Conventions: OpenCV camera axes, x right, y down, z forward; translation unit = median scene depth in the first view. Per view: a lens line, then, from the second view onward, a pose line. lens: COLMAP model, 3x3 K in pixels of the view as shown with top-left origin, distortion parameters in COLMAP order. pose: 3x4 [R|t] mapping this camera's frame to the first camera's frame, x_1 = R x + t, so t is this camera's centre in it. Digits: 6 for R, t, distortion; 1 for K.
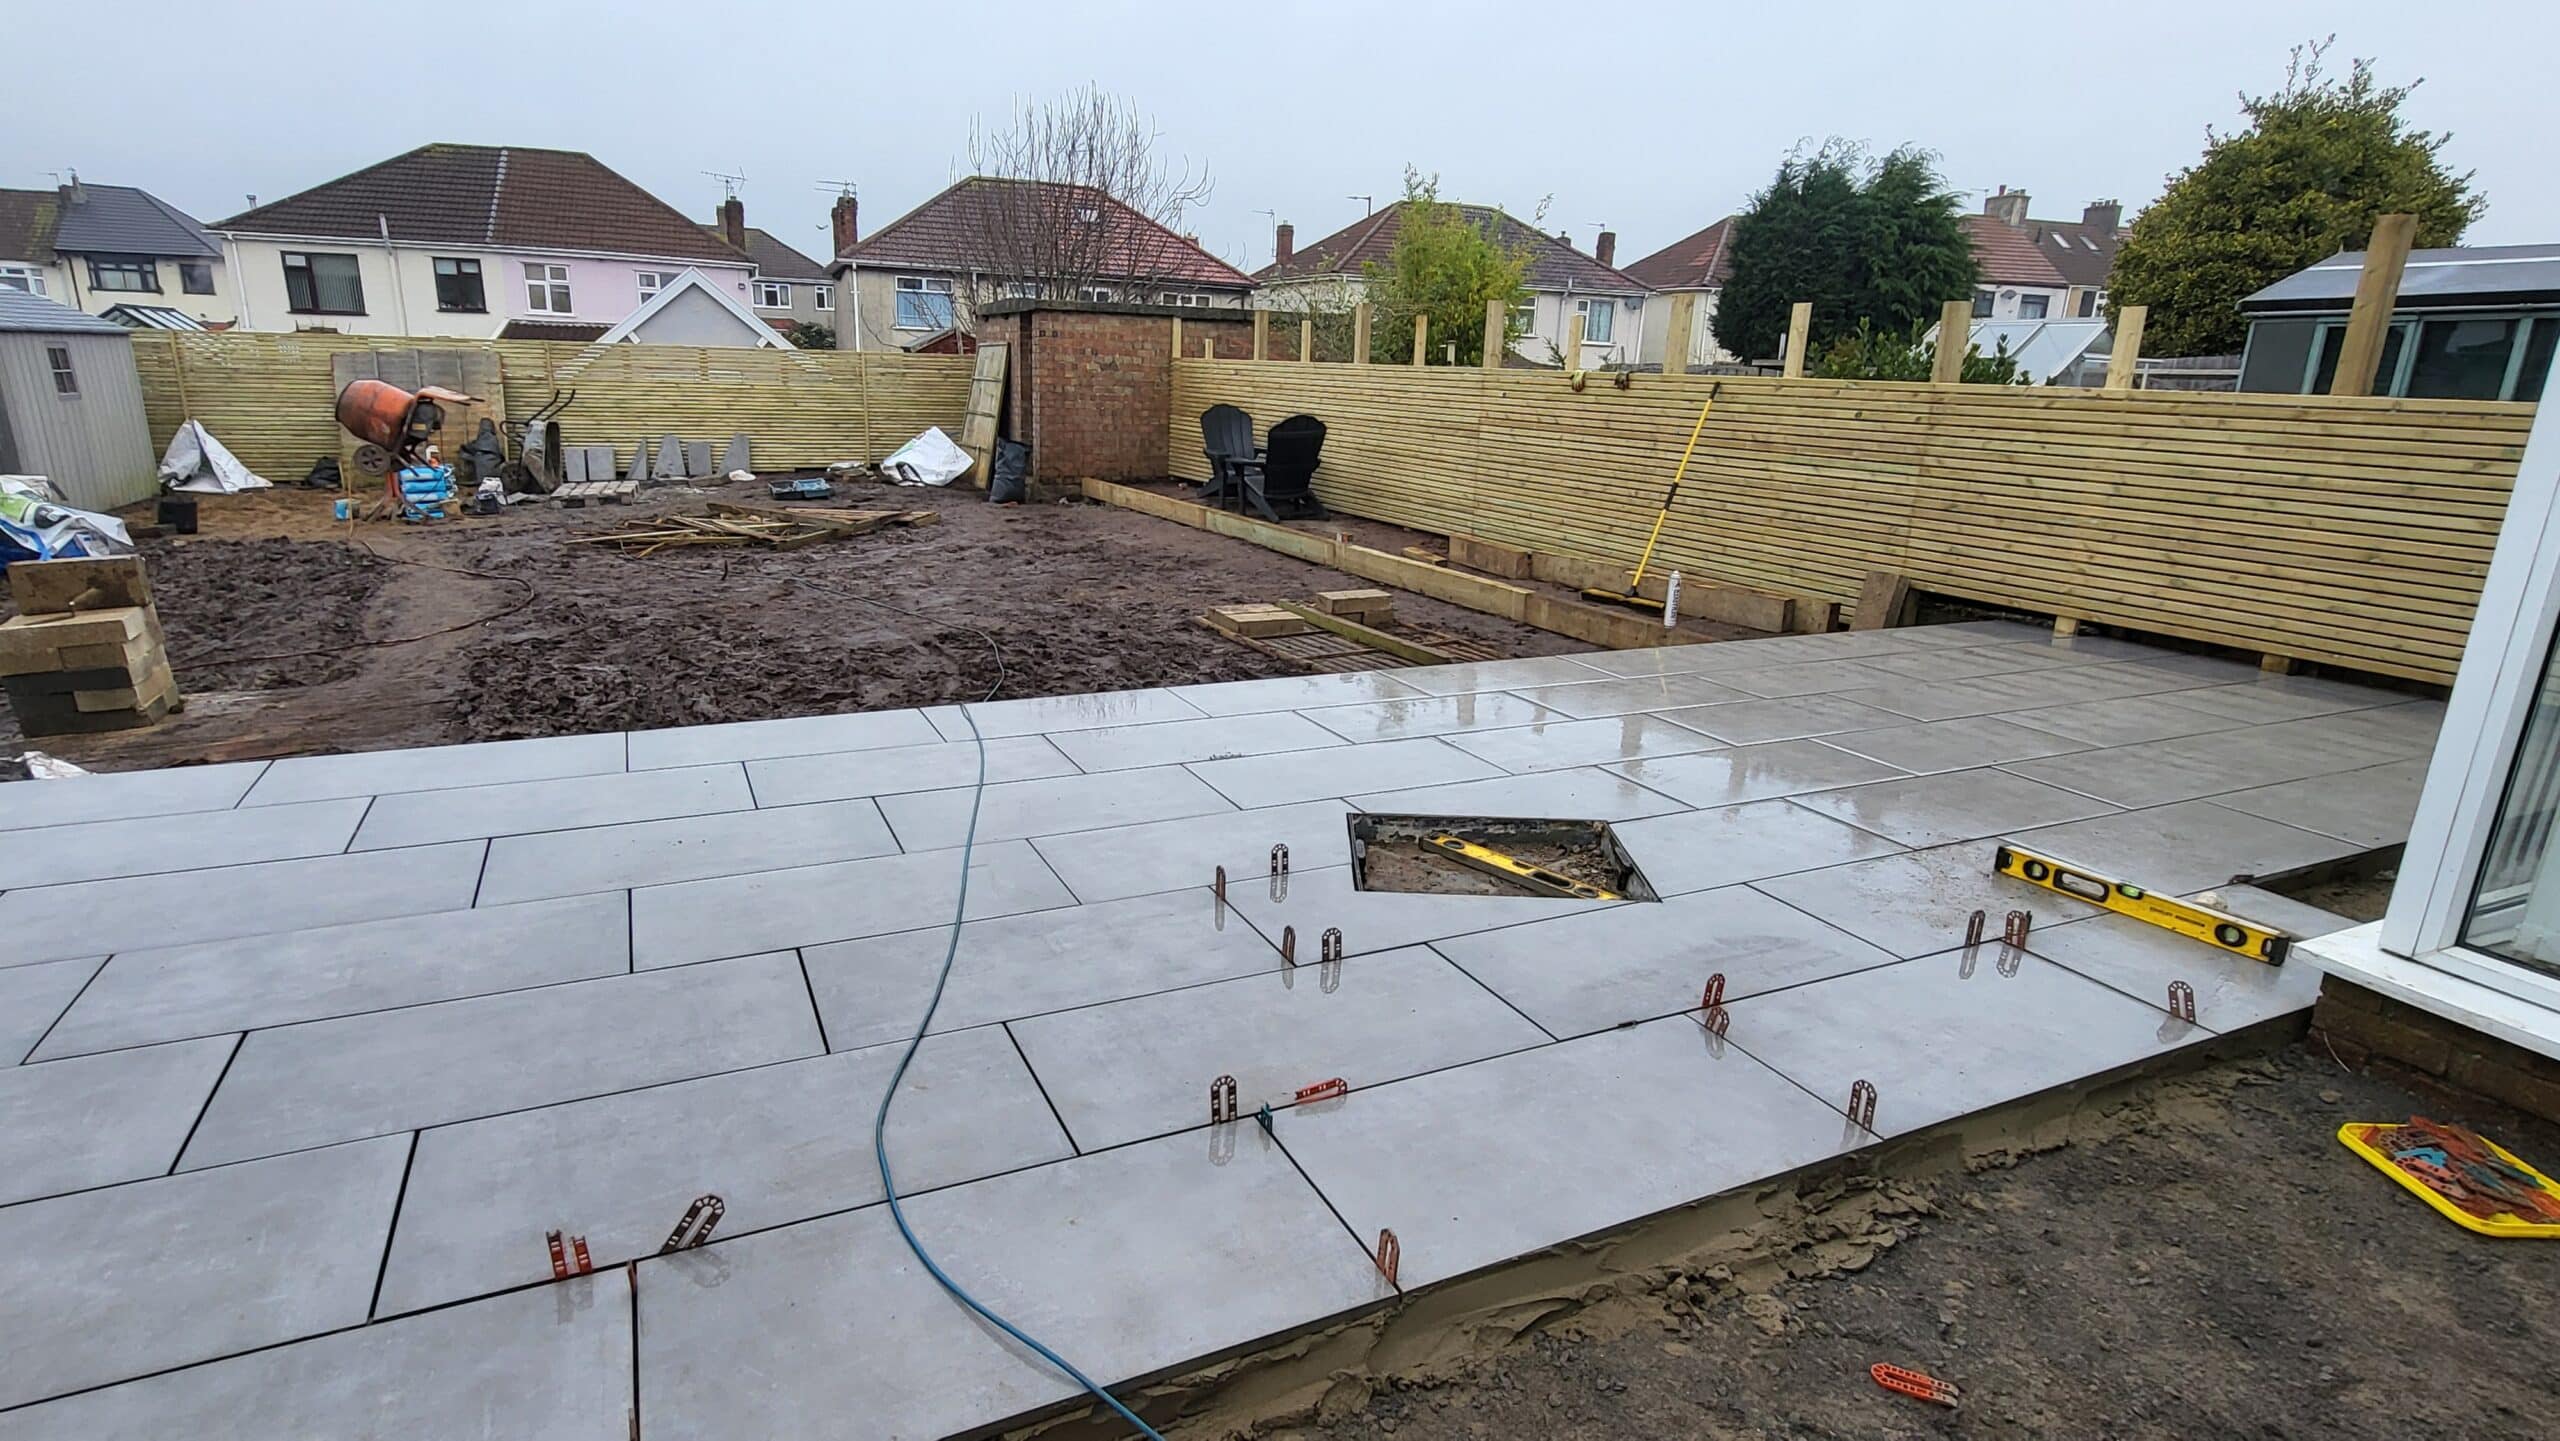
lens RADIAL K [[1290.6, 0, 1257.1], [0, 1290.6, 736.3], [0, 0, 1]] dist [0.006050, -0.003407]
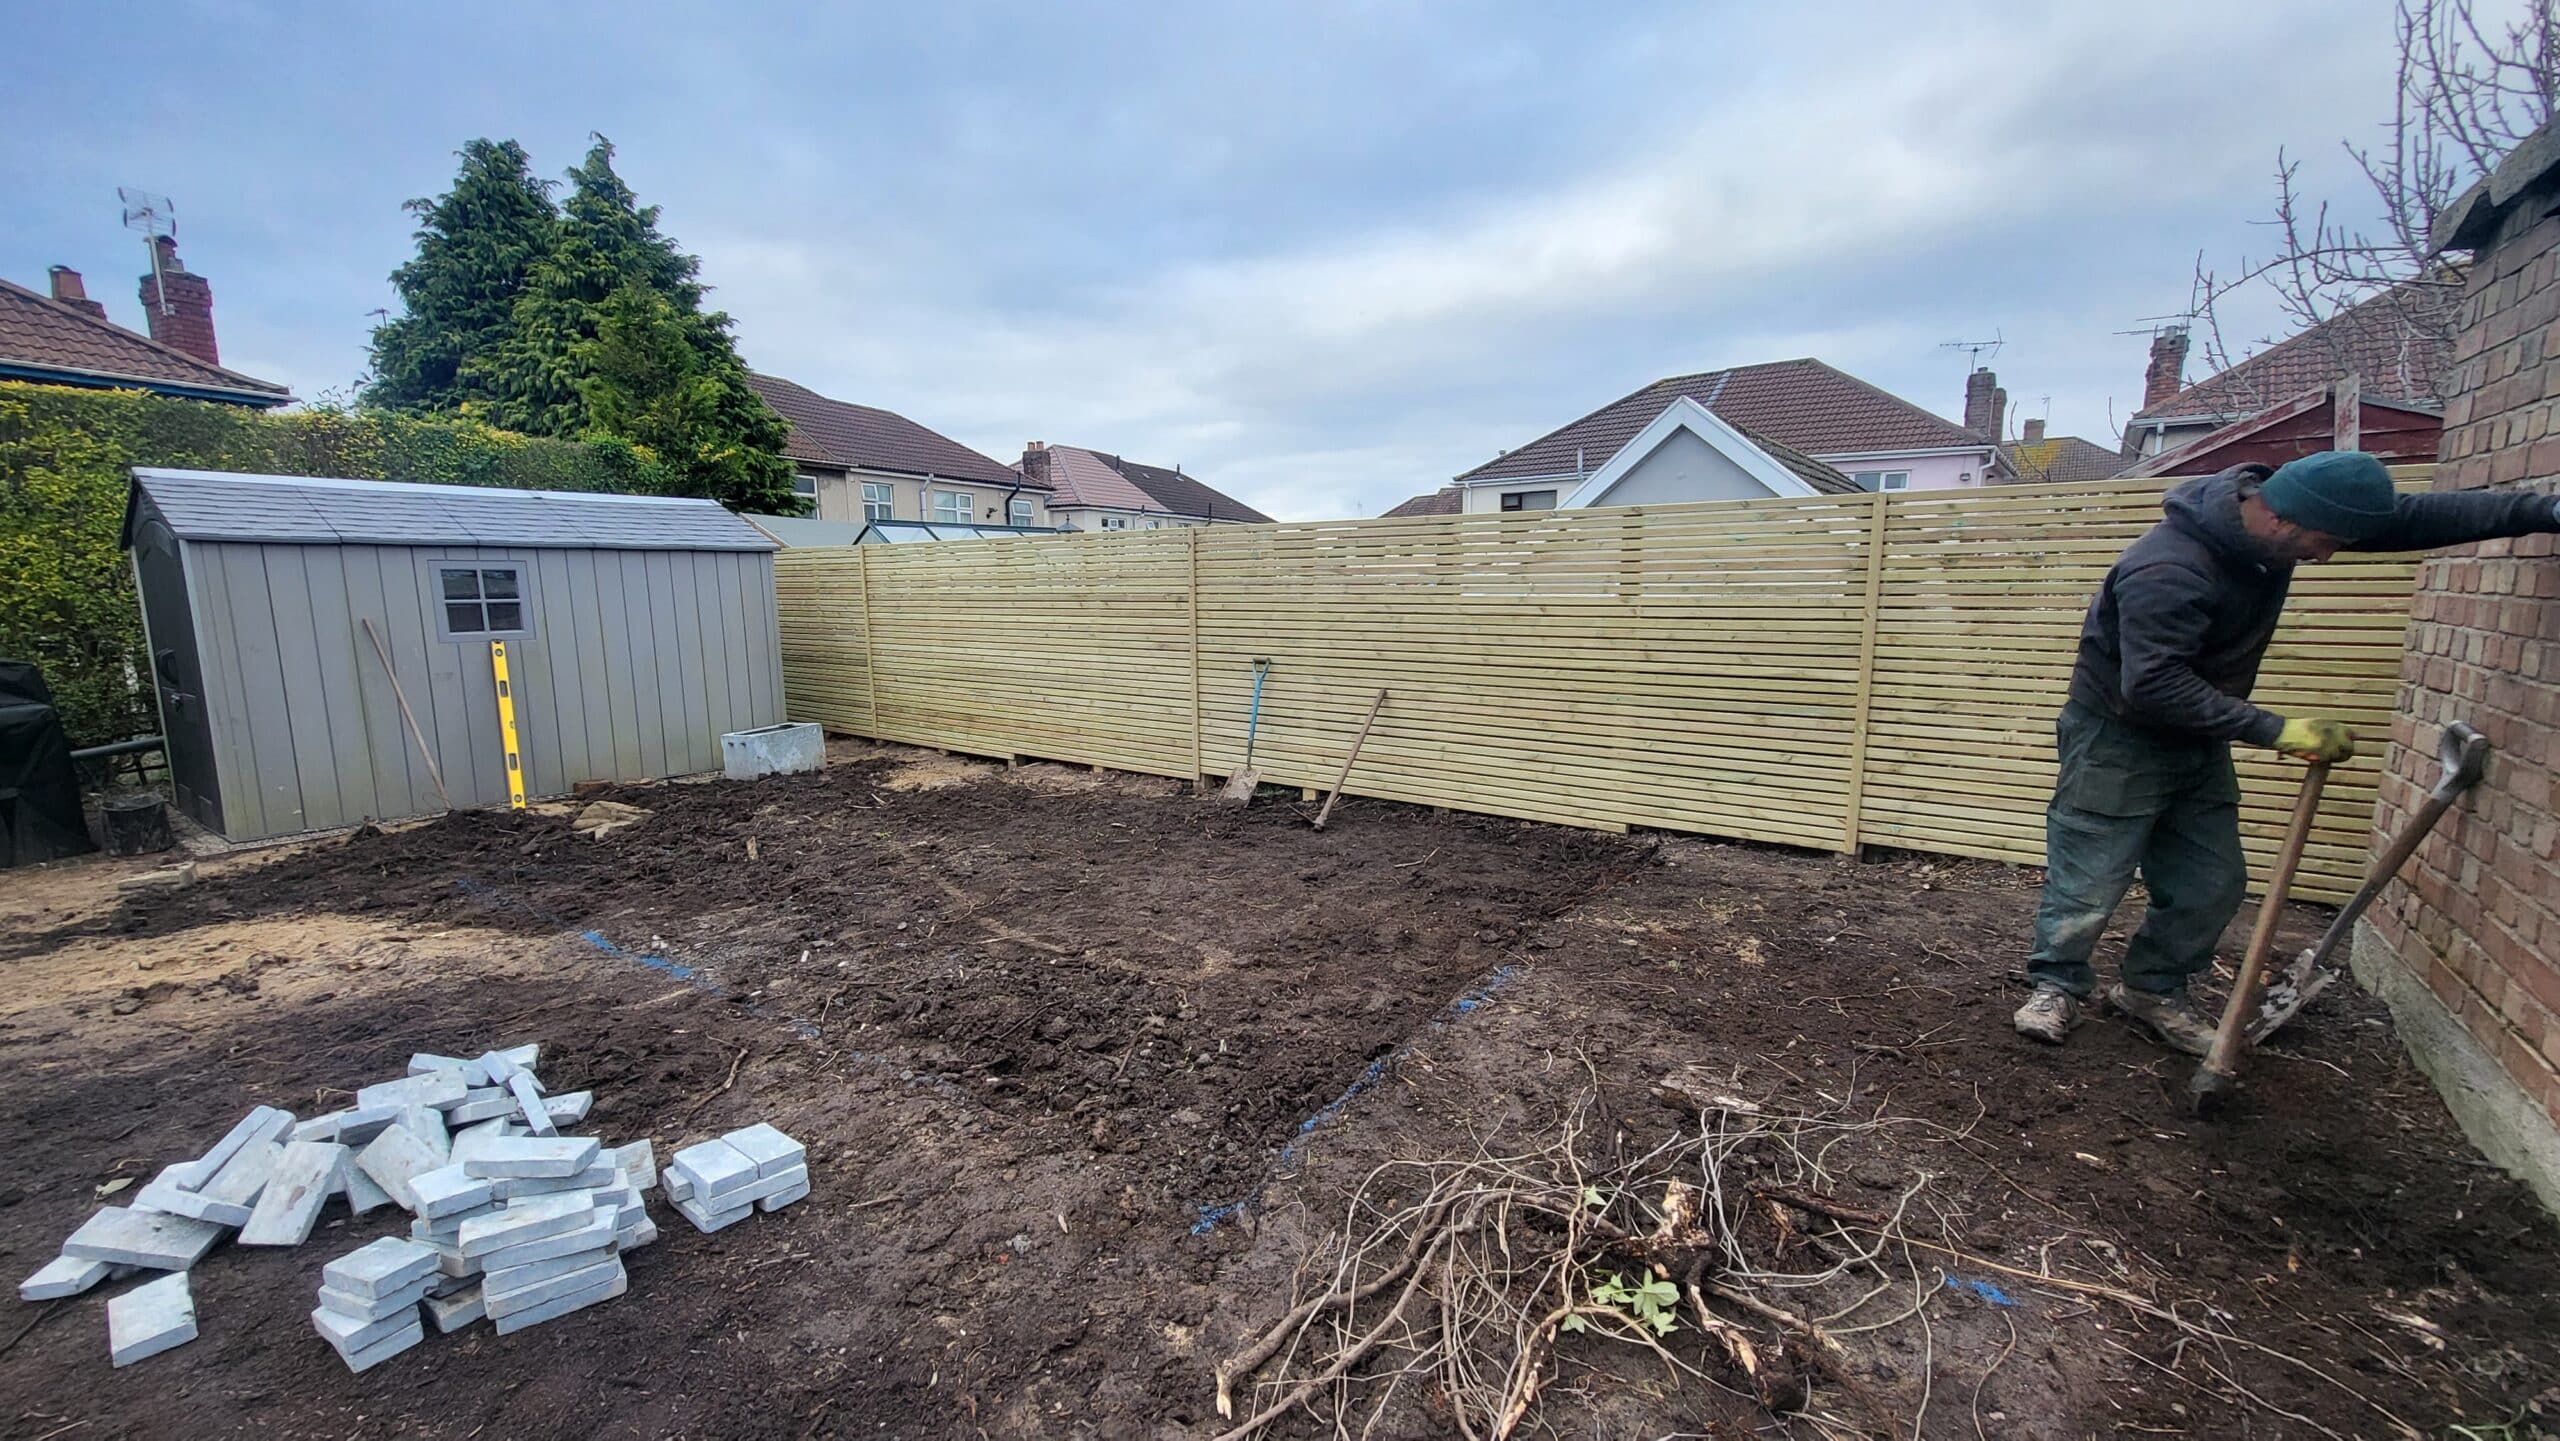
lens RADIAL K [[1004.5, 0, 1252.1], [0, 1004.5, 733.6], [0, 0, 1]] dist [0.000766, -0.001127]
pose [[0.497306, 0.096255, -0.862219, -0.200608], [-0.215018, 0.976495, -0.015005, -0.245085], [0.840508, 0.192855, 0.506313, 0.908580]]
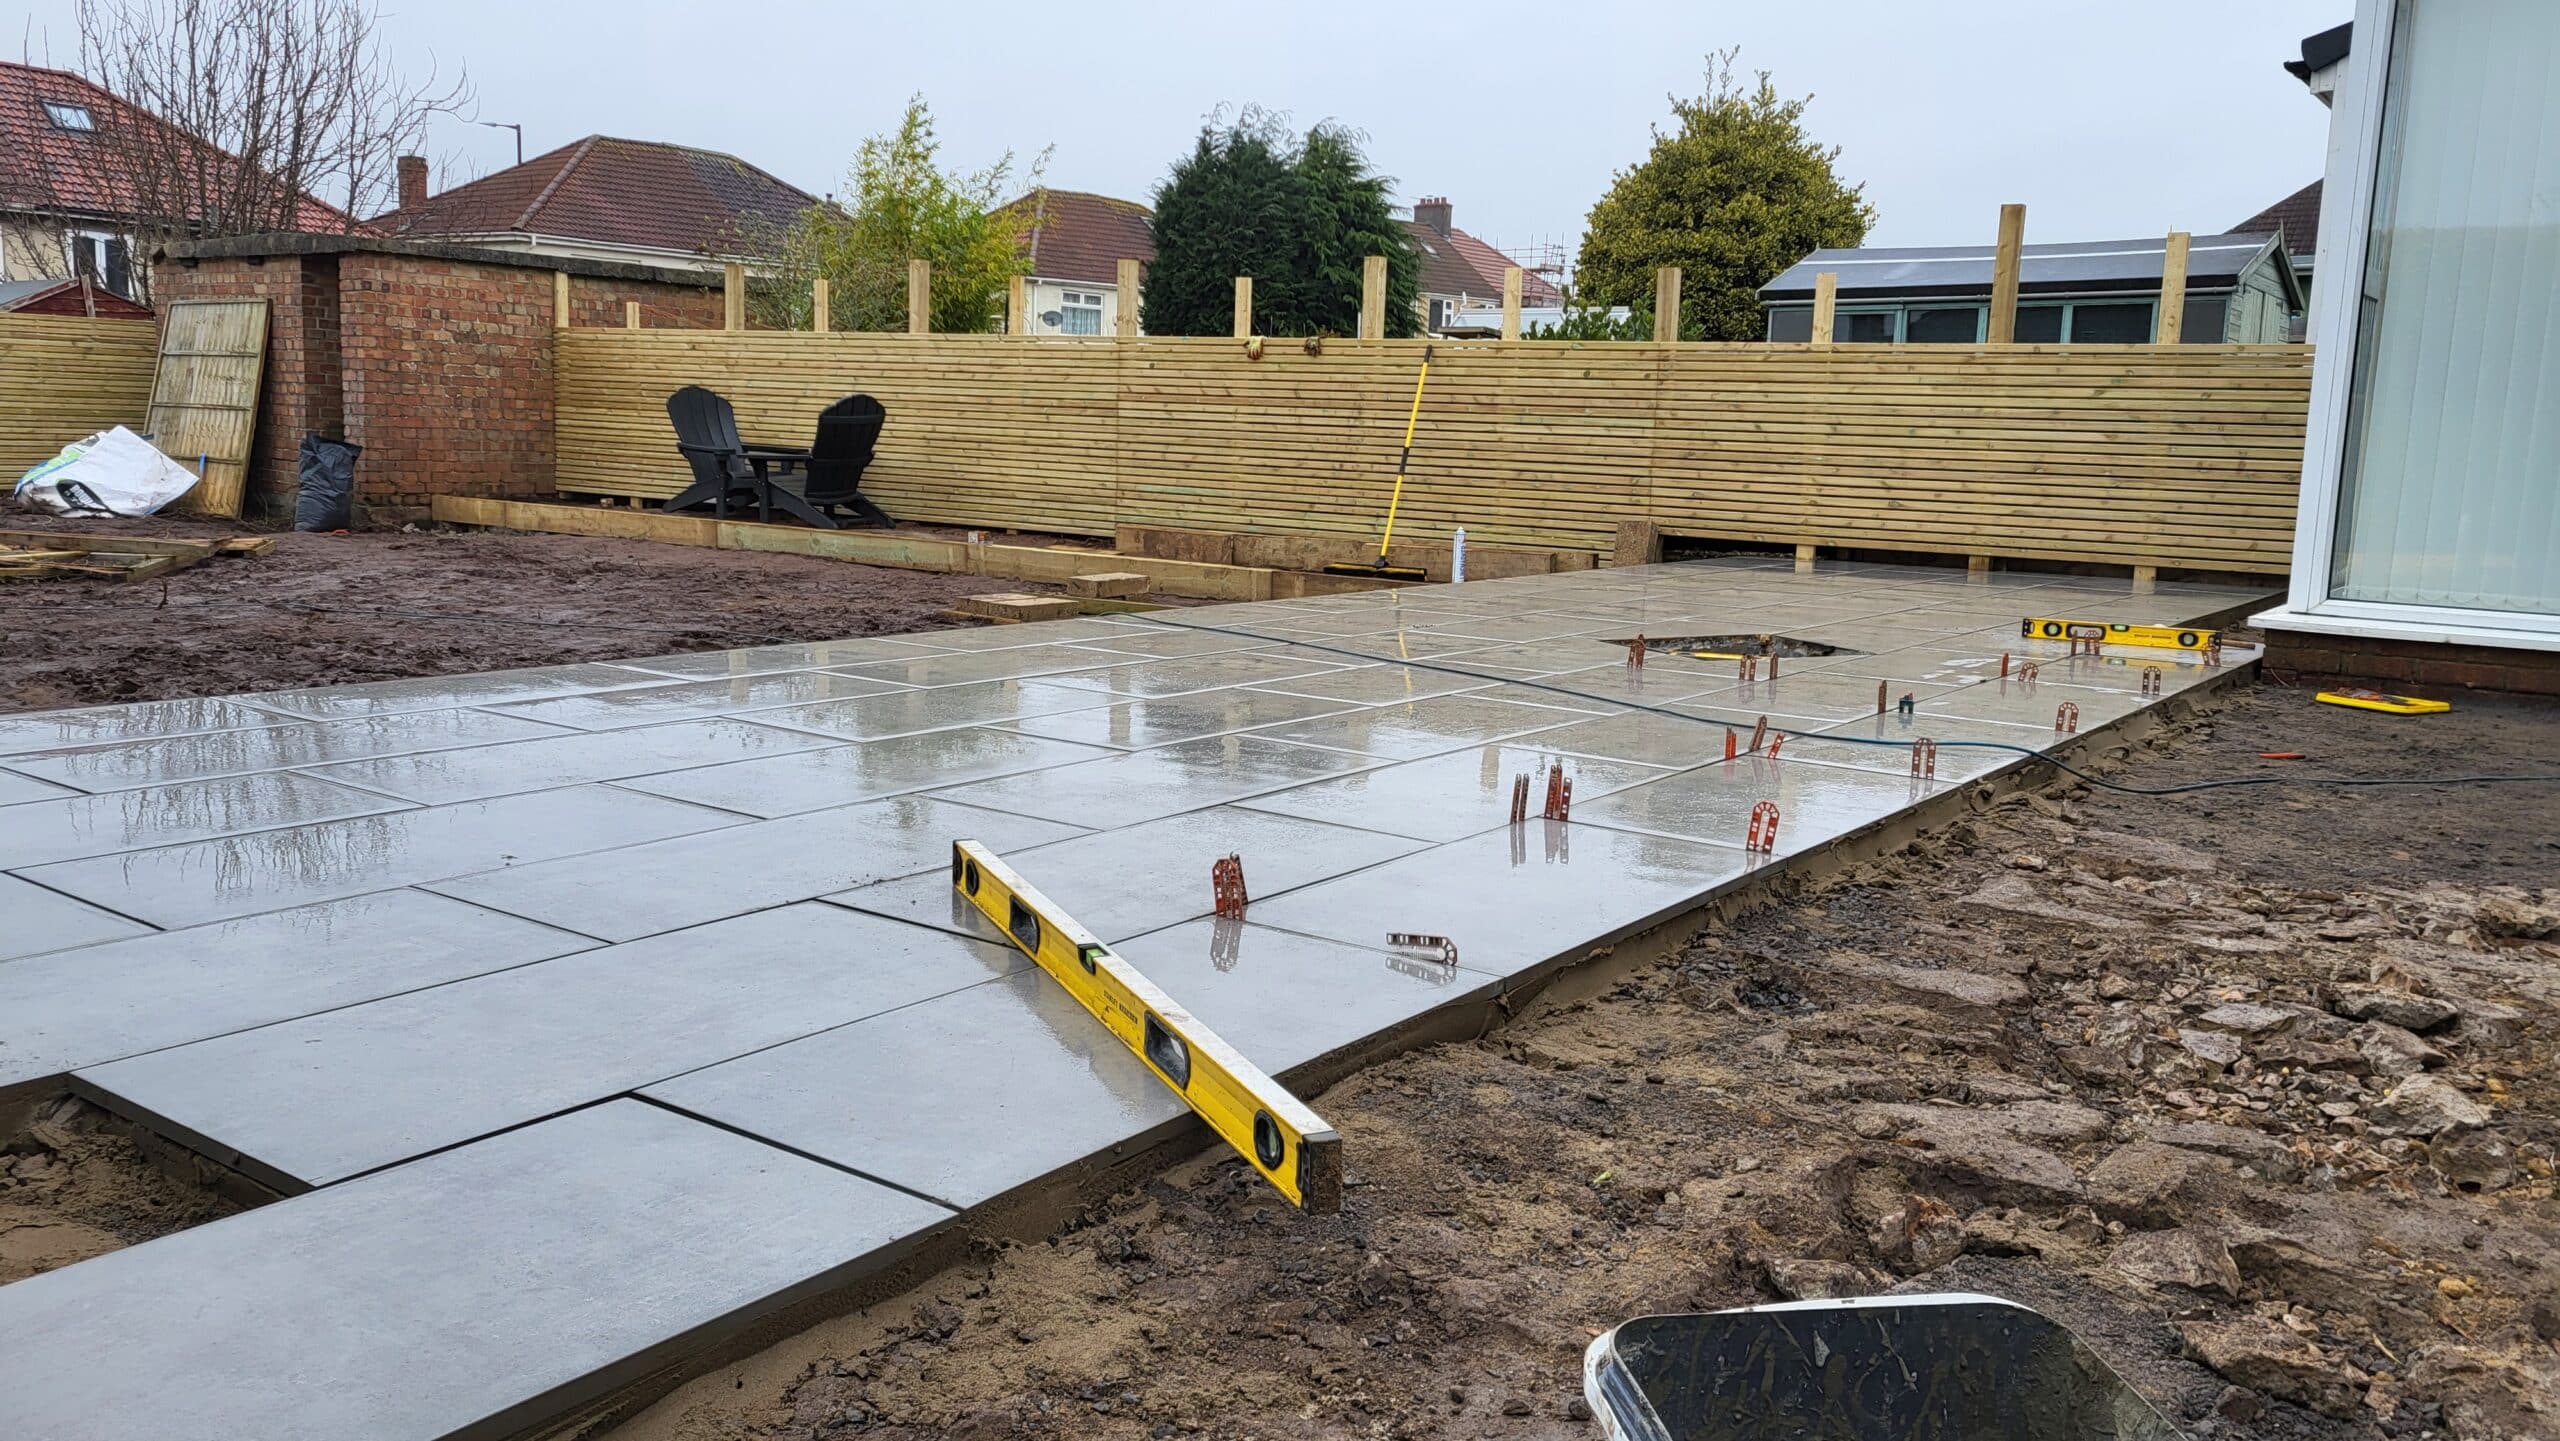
lens RADIAL K [[1911.8, 0, 1298.6], [0, 1911.8, 682.7], [0, 0, 1]] dist [0.074692, -0.054916]
pose [[0.874168, -0.066473, 0.481053, -0.235318], [0.127313, 0.987310, -0.094924, 0.053235], [-0.468638, 0.144224, 0.871538, -0.091607]]
